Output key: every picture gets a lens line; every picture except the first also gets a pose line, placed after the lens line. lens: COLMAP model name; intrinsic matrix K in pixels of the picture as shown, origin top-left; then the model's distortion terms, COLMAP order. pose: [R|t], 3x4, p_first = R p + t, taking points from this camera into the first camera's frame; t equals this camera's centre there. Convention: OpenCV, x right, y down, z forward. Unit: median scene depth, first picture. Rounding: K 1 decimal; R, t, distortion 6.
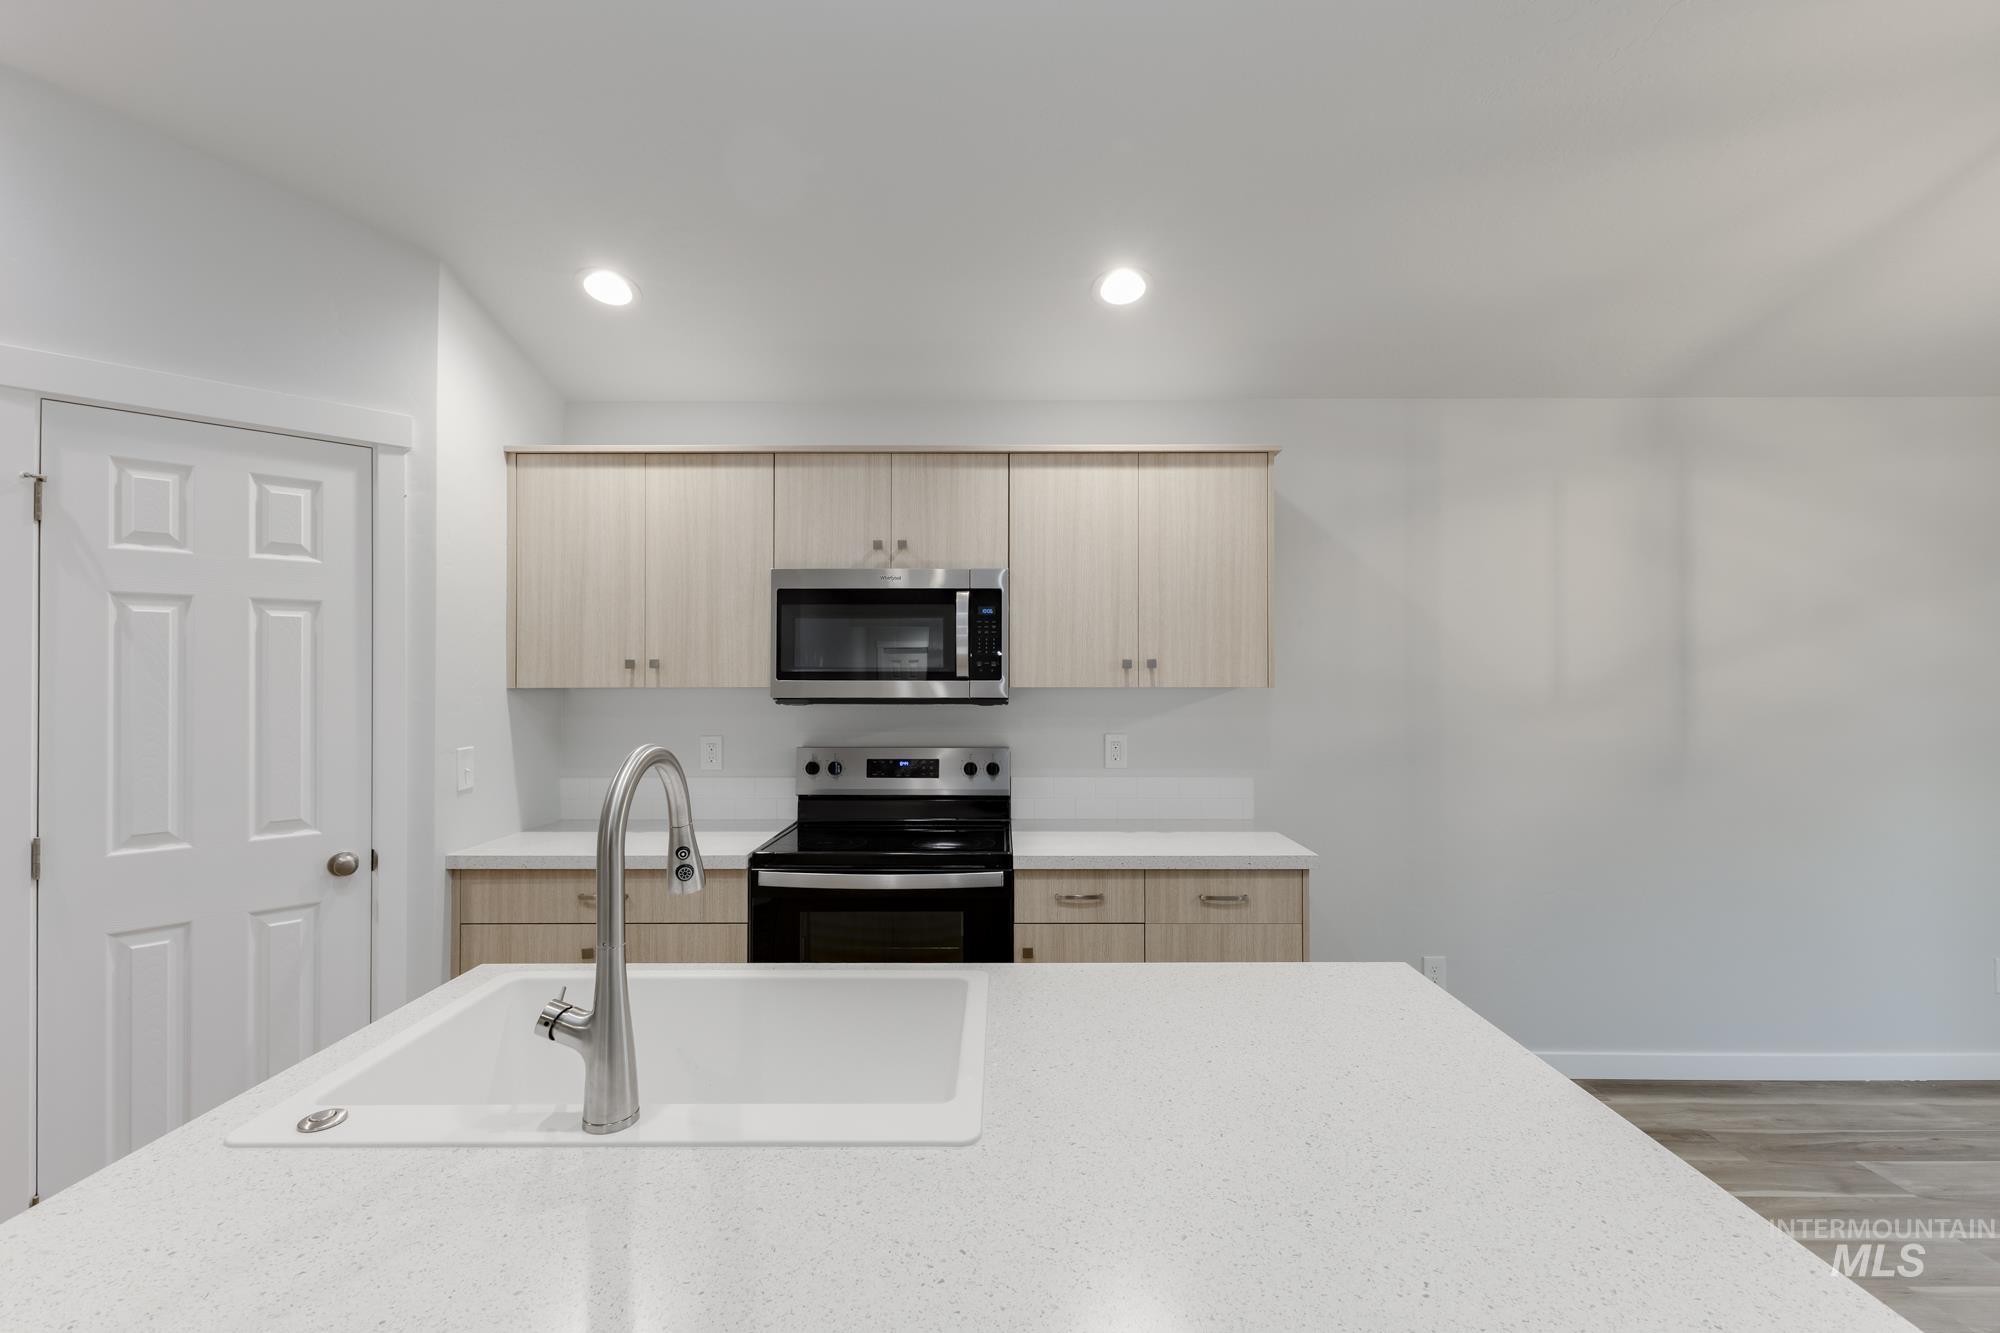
lens RADIAL K [[879.4, 0, 1006.8], [0, 879.4, 667.9], [0, 0, 1]] dist [0.004216, -0.000040]
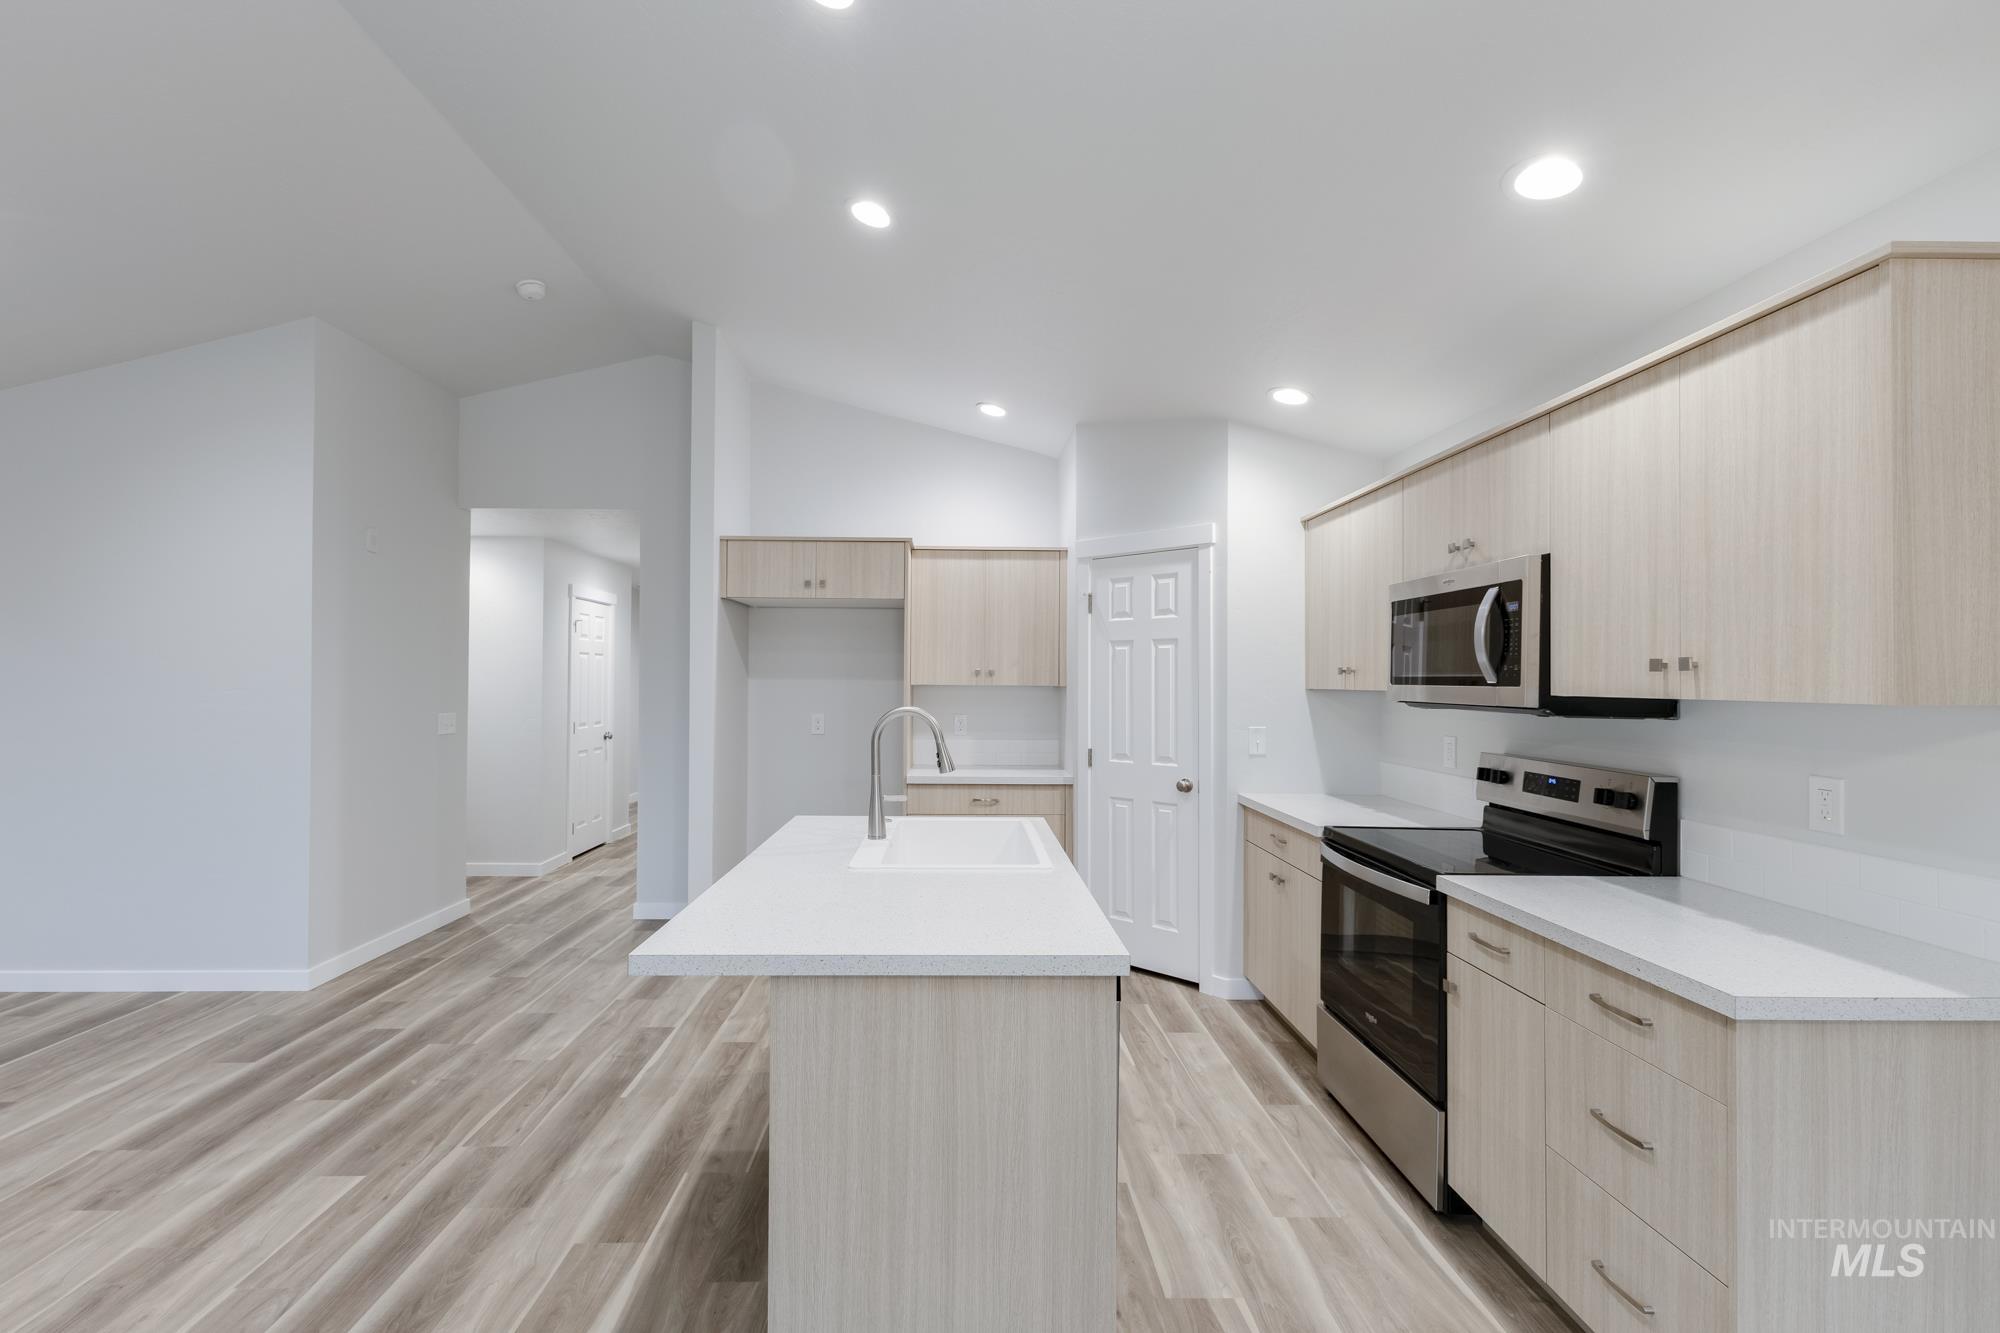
lens RADIAL K [[872.3, 0, 945.2], [0, 872.3, 670.3], [0, 0, 1]] dist [0.000226, -0.000011]
pose [[-0.008460, -0.008907, -0.999925, 0.832272], [0.005753, 0.999943, -0.008956, 0.002545], [0.999948, -0.005828, -0.008409, 0.440291]]
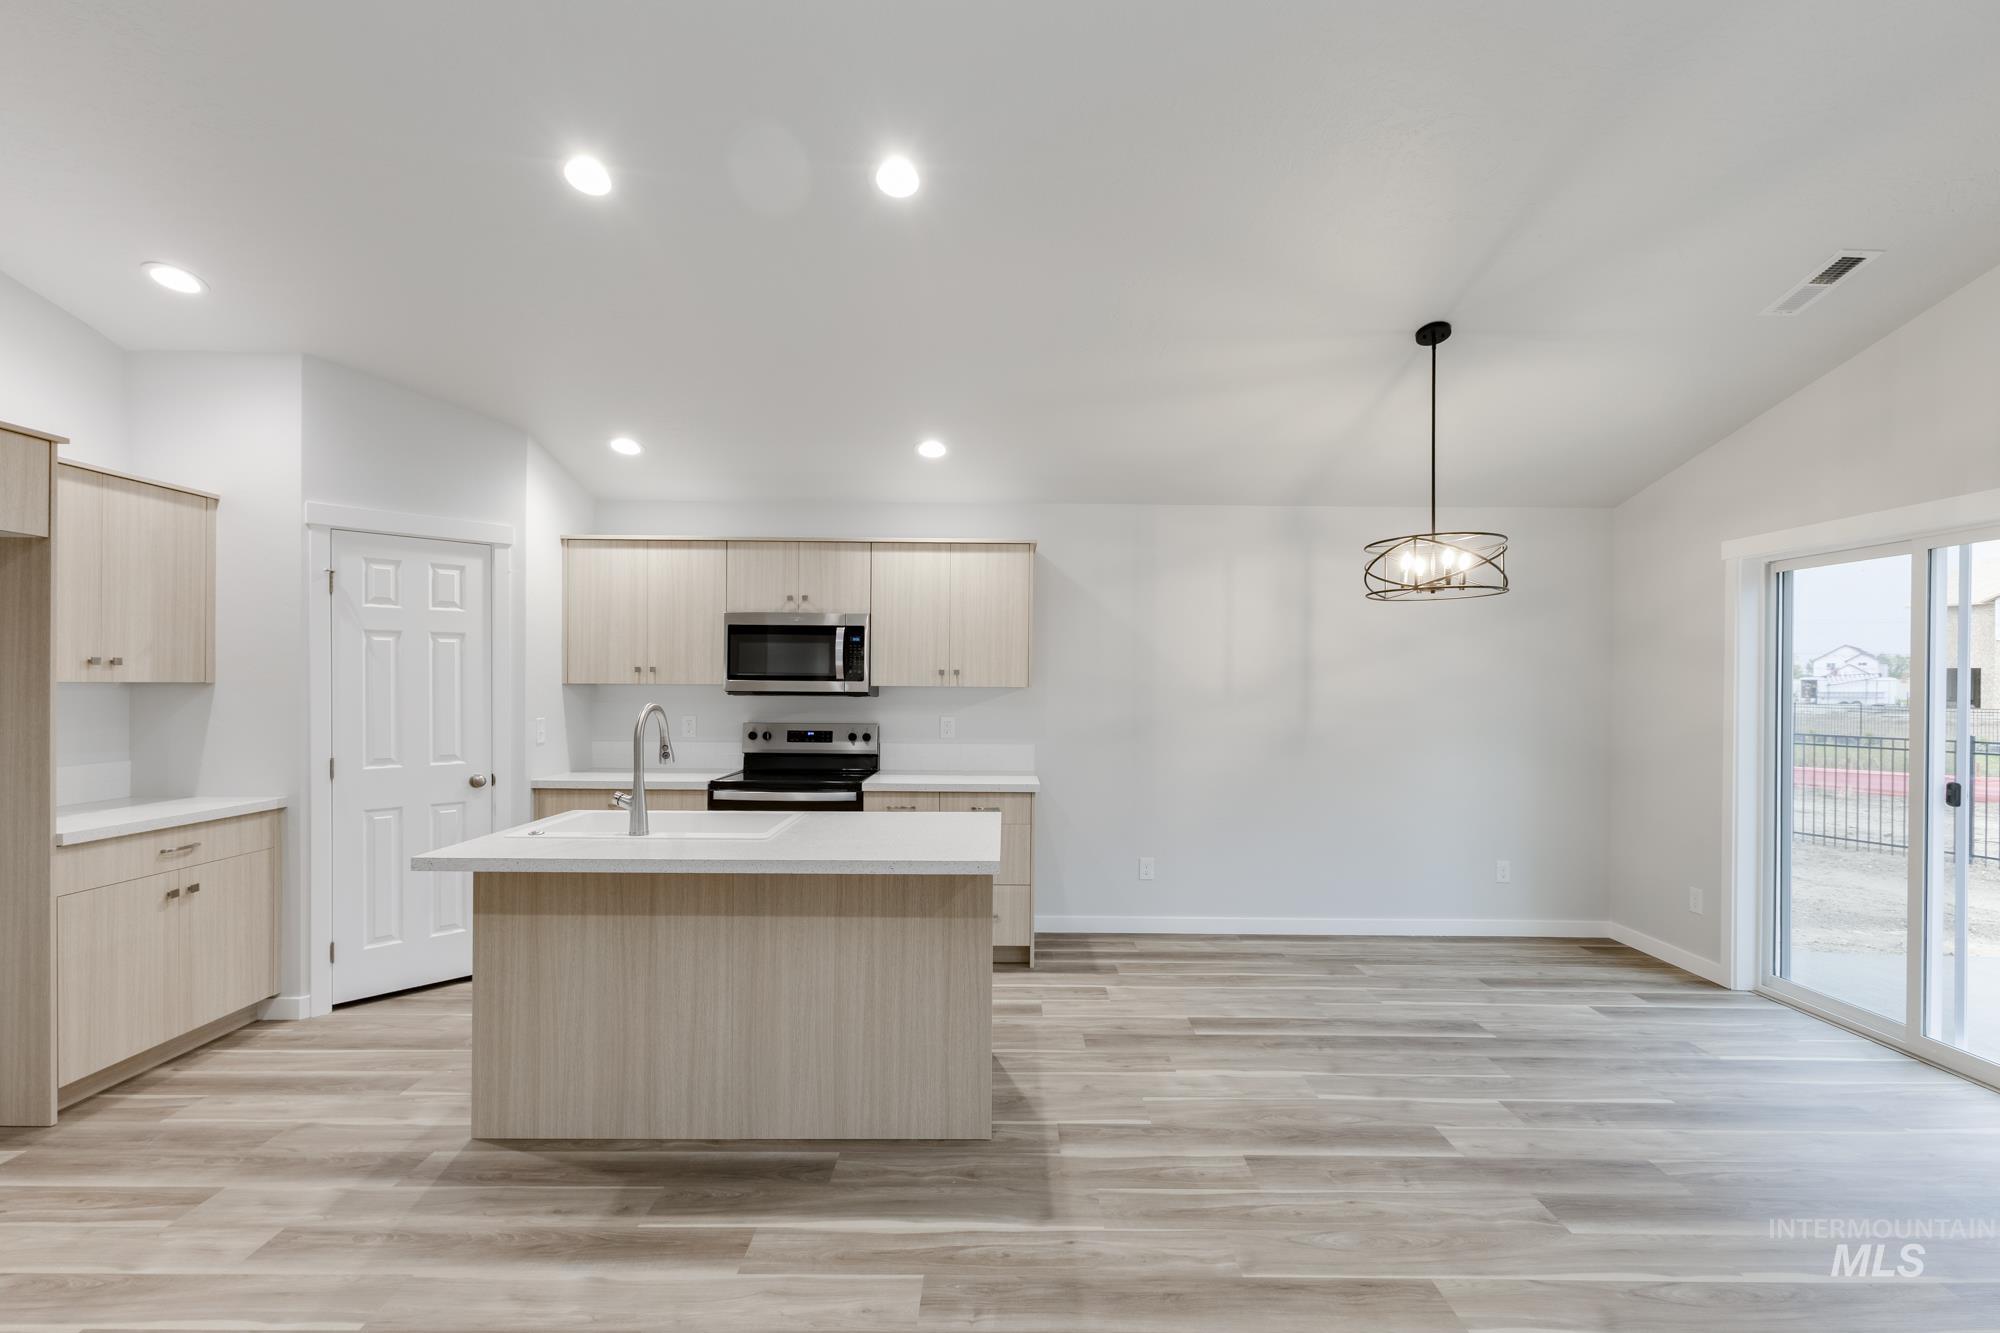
lens RADIAL K [[893.0, 0, 1024.8], [0, 893.0, 688.3], [0, 0, 1]] dist [0.000457, -0.000045]
pose [[0.999830, 0.008812, 0.016168, 0.265303], [-0.009120, 0.999776, 0.019120, -0.007492], [-0.015996, -0.019264, 0.999686, -0.673818]]
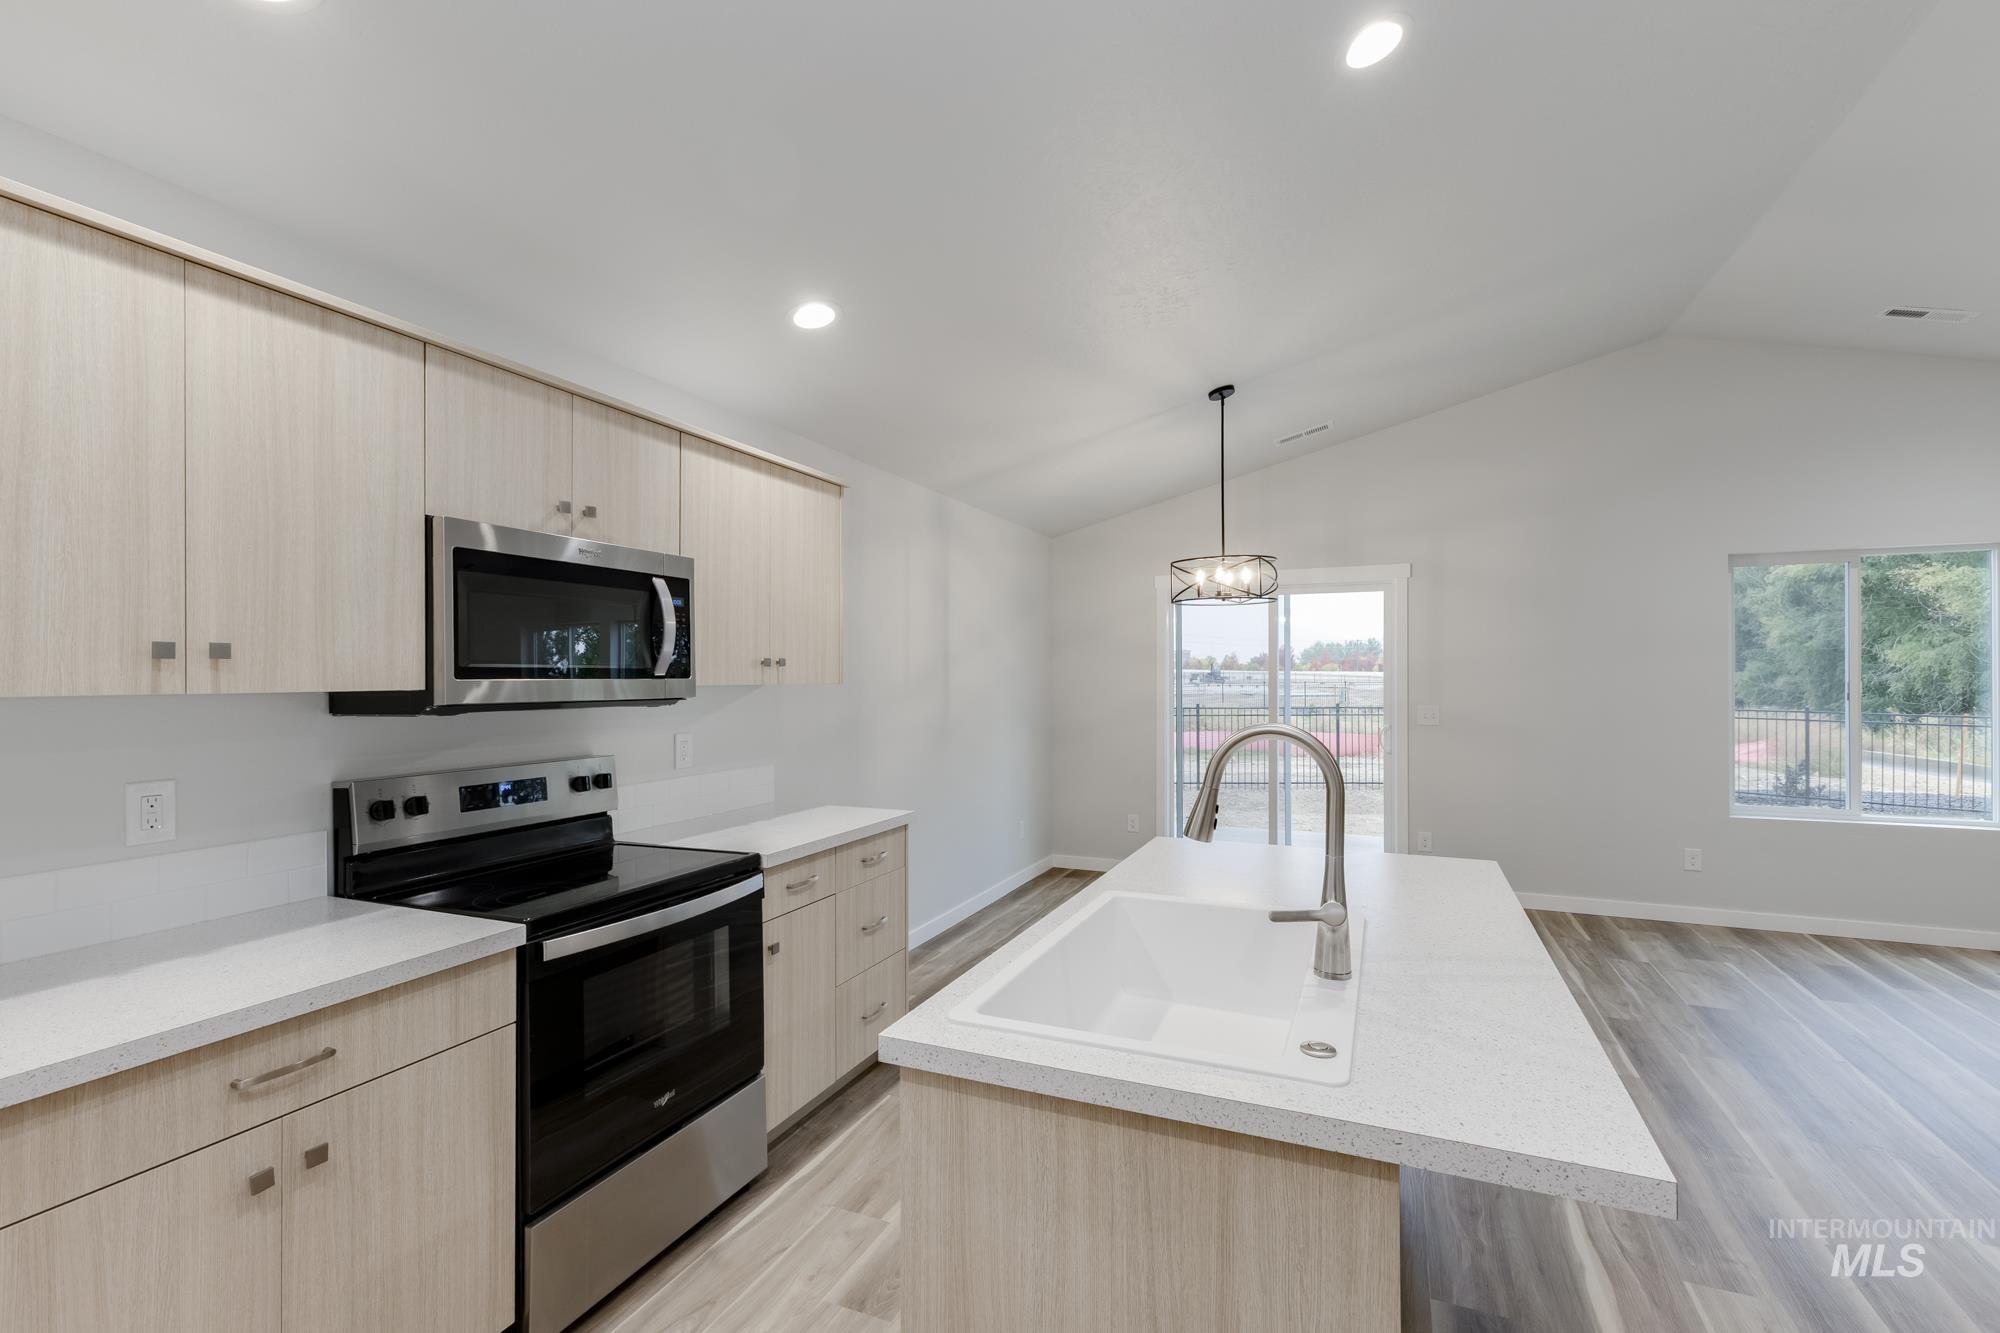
lens RADIAL K [[879.4, 0, 1006.8], [0, 879.4, 667.9], [0, 0, 1]] dist [0.004216, -0.000040]
pose [[0.389090, 0.006060, 0.921180, -0.717255], [-0.007704, 0.999965, -0.003325, 0.003978], [-0.921168, -0.005803, 0.389123, 0.328148]]
